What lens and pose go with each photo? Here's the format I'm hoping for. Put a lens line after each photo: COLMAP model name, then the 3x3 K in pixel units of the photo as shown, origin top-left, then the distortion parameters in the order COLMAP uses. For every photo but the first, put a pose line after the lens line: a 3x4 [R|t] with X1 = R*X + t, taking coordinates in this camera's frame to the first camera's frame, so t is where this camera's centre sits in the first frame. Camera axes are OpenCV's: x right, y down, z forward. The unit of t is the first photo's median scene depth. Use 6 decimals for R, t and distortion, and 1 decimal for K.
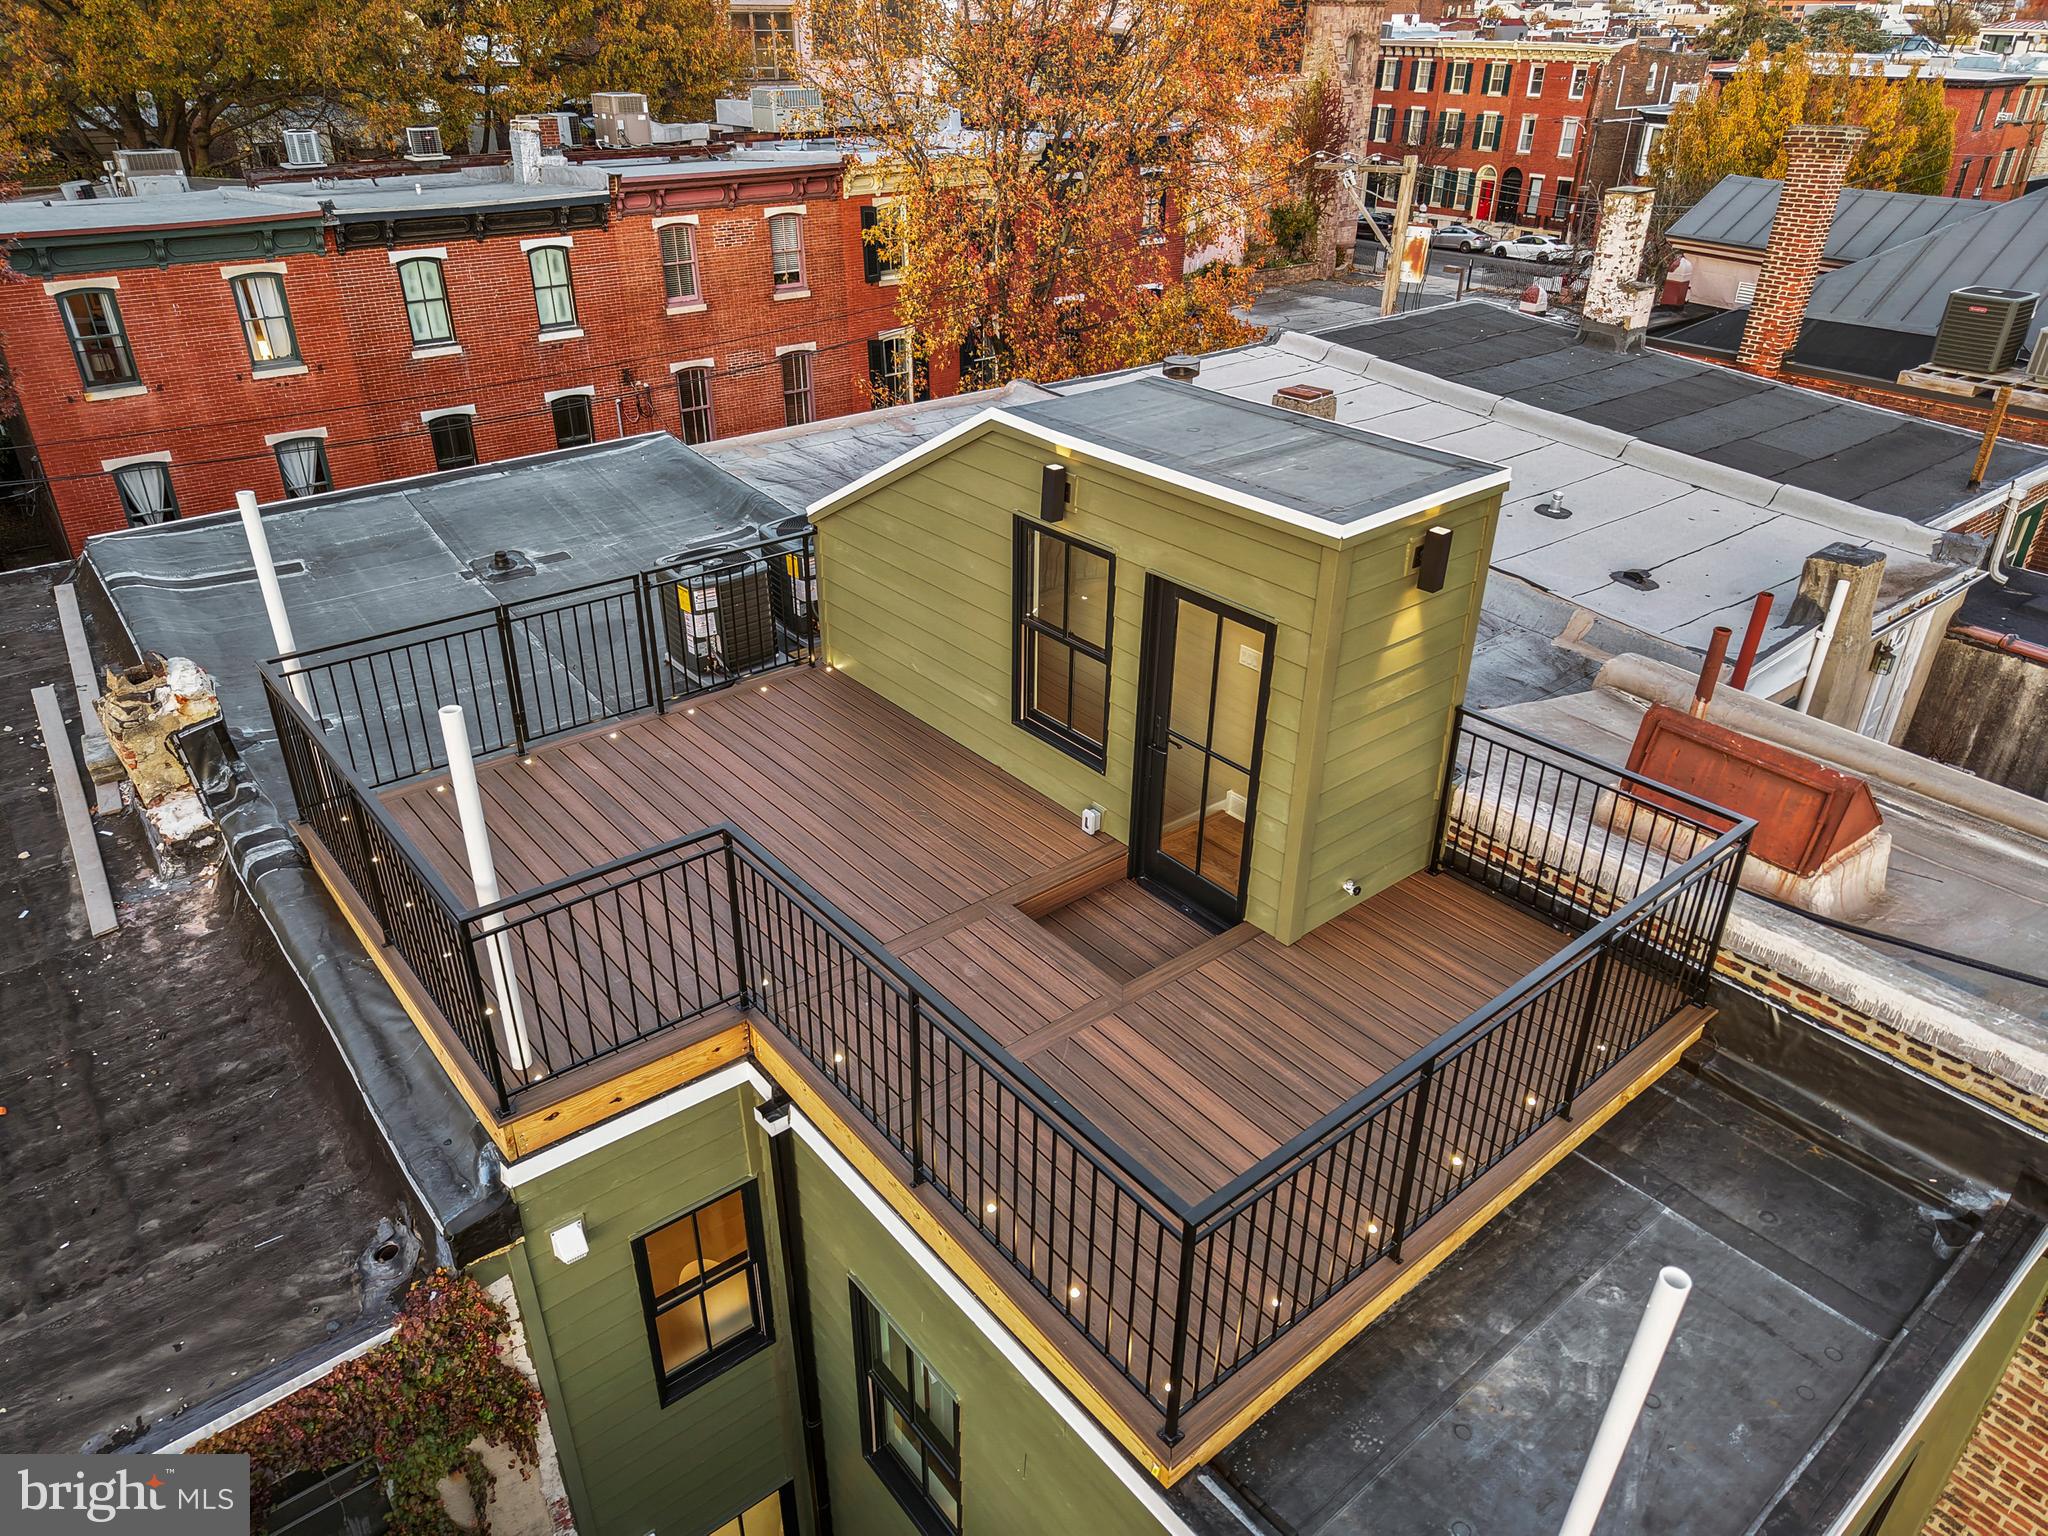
lens RADIAL K [[1369.2, 0, 1011.4], [0, 1369.2, 768.6], [0, 0, 1]] dist [0.008166, -0.005808]
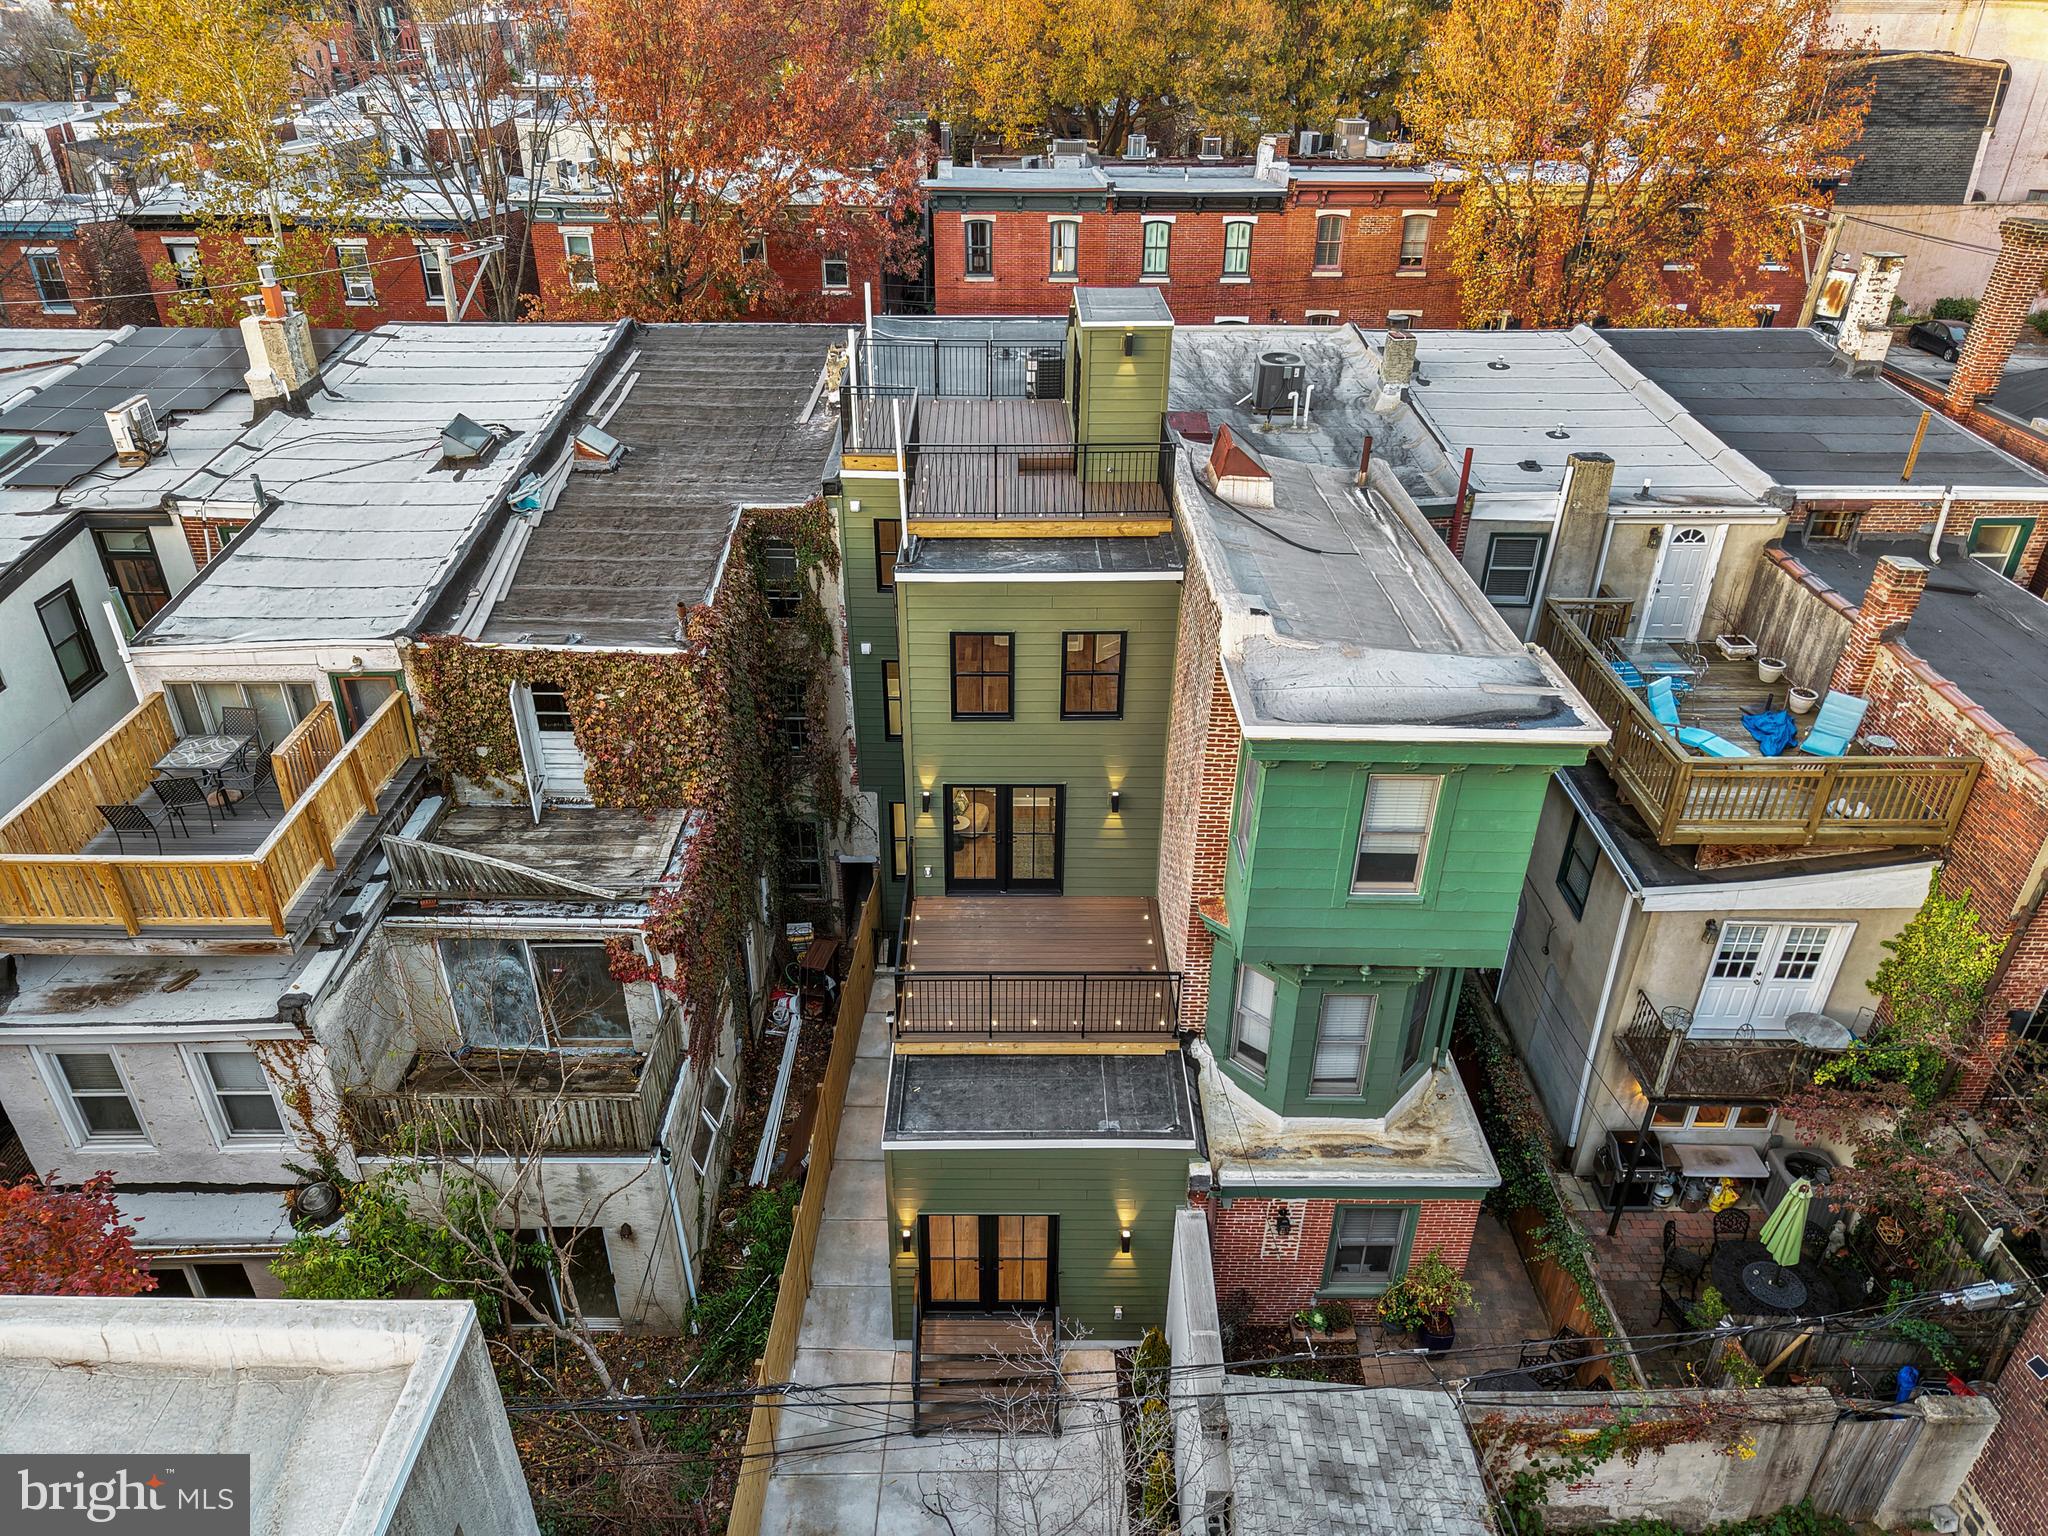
lens RADIAL K [[1369.2, 0, 1011.4], [0, 1369.2, 768.6], [0, 0, 1]] dist [0.008166, -0.005808]
pose [[0.783200, 0.310109, -0.538916, 0.947593], [-0.303017, 0.947218, 0.104689, 0.231014], [0.542936, 0.081308, 0.835829, -0.739388]]
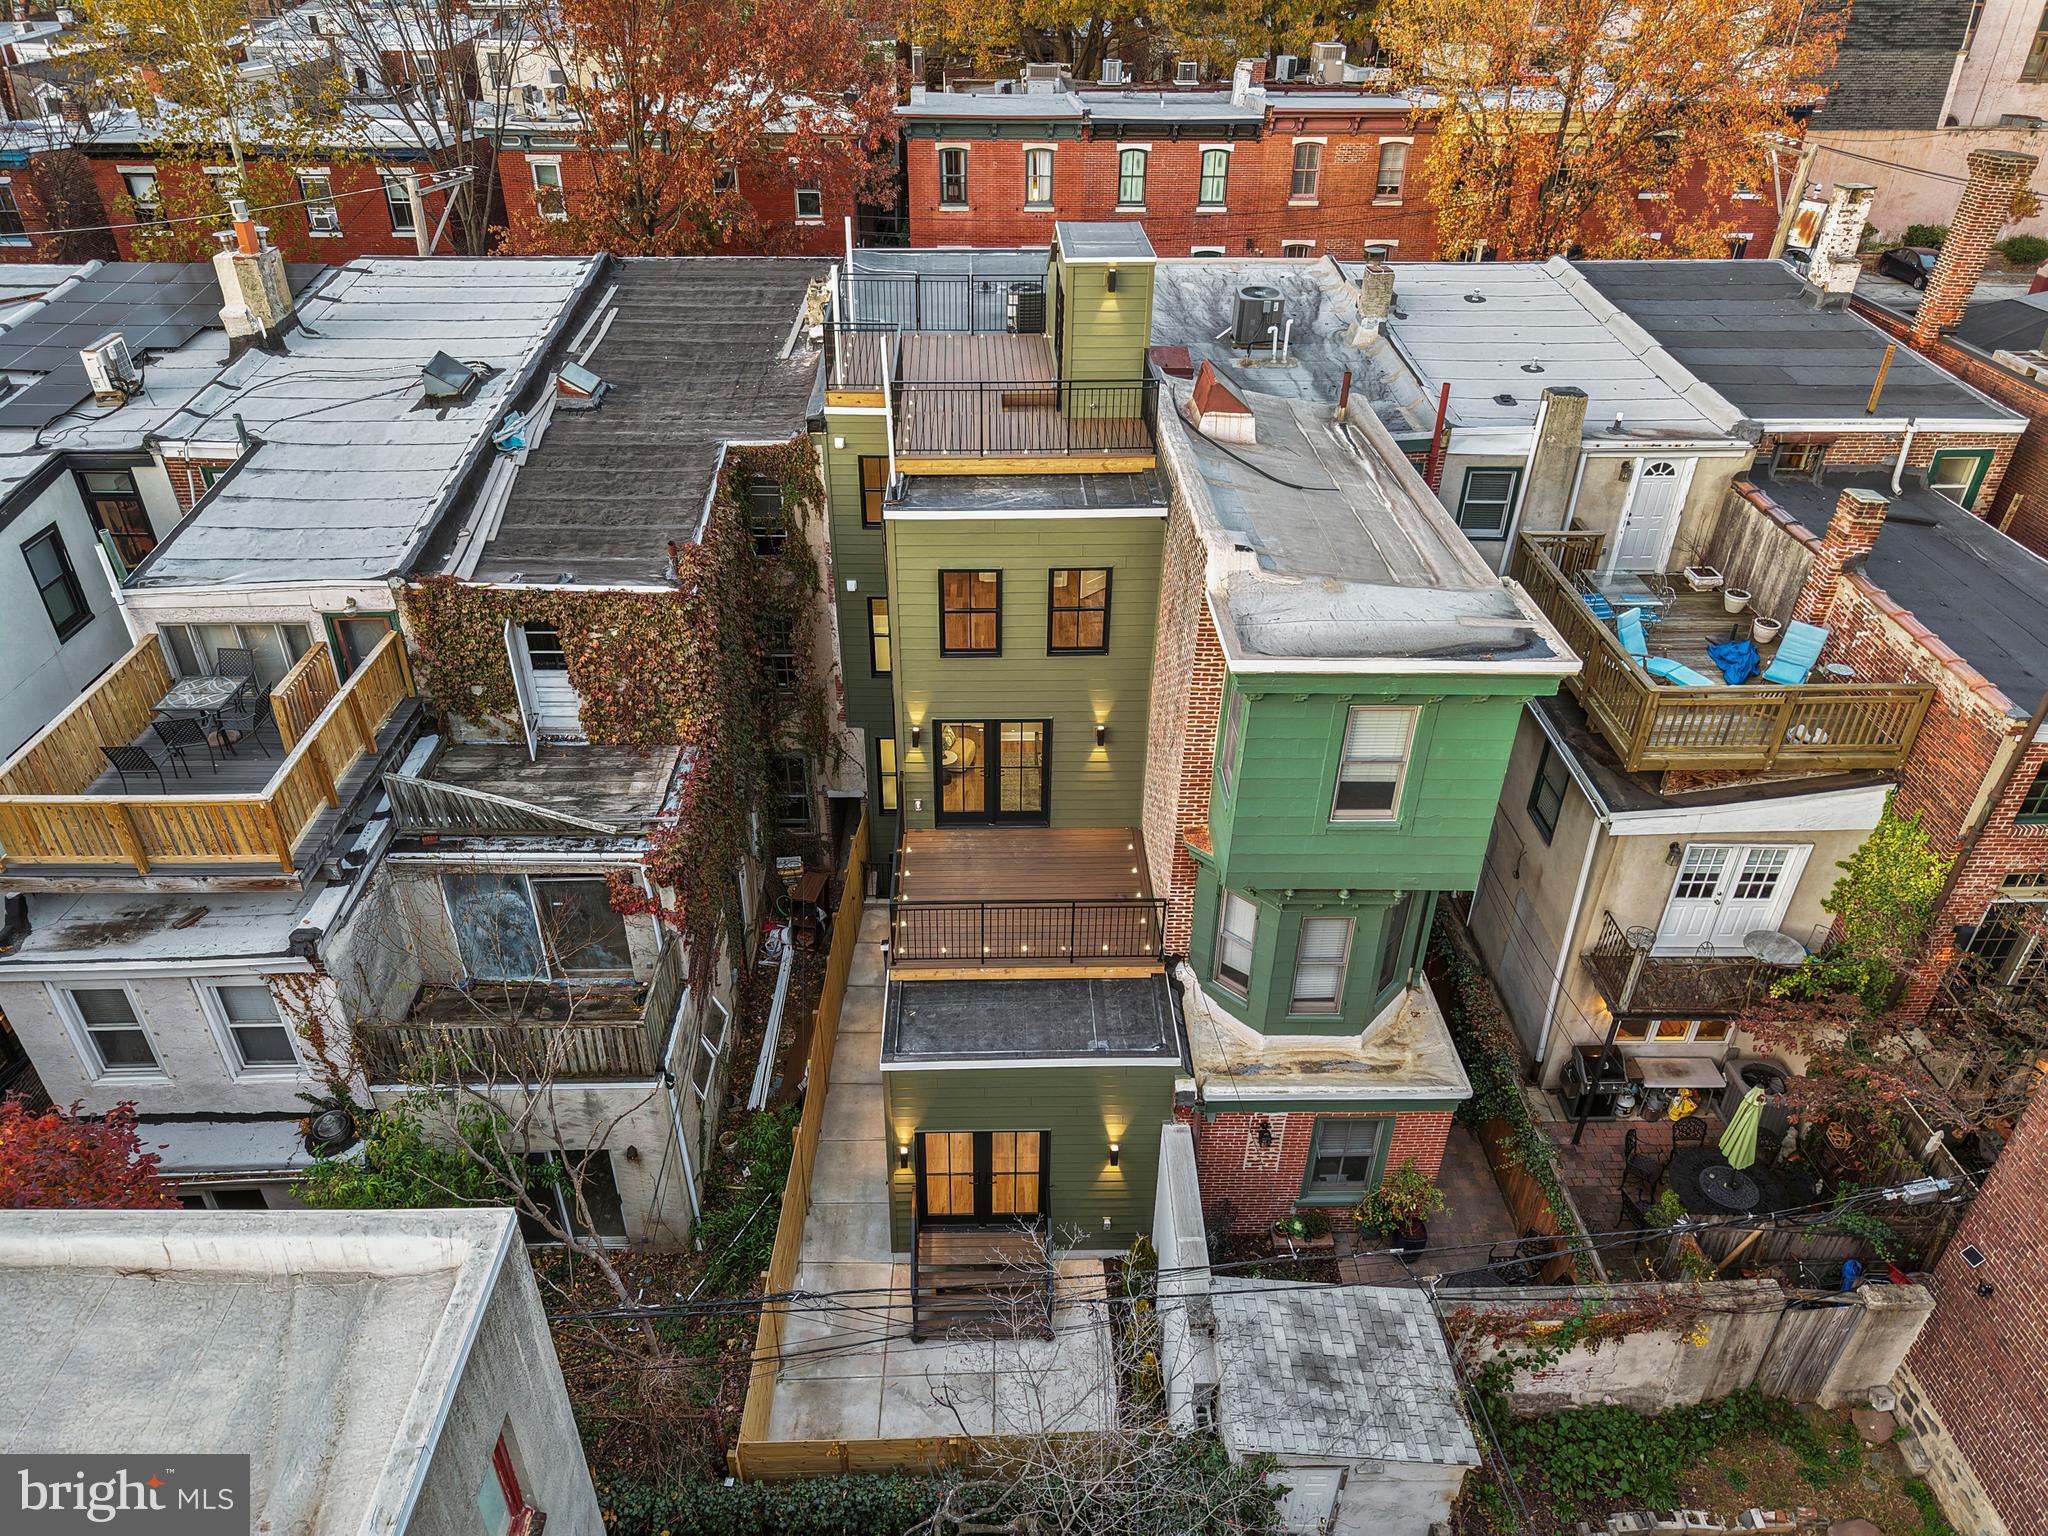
lens RADIAL K [[1369.2, 0, 1011.4], [0, 1369.2, 768.6], [0, 0, 1]] dist [0.008166, -0.005808]
pose [[0.796203, 0.328290, -0.508218, 0.953090], [-0.297053, 0.943889, 0.144337, 0.231989], [0.527086, 0.036046, 0.849047, -0.774775]]
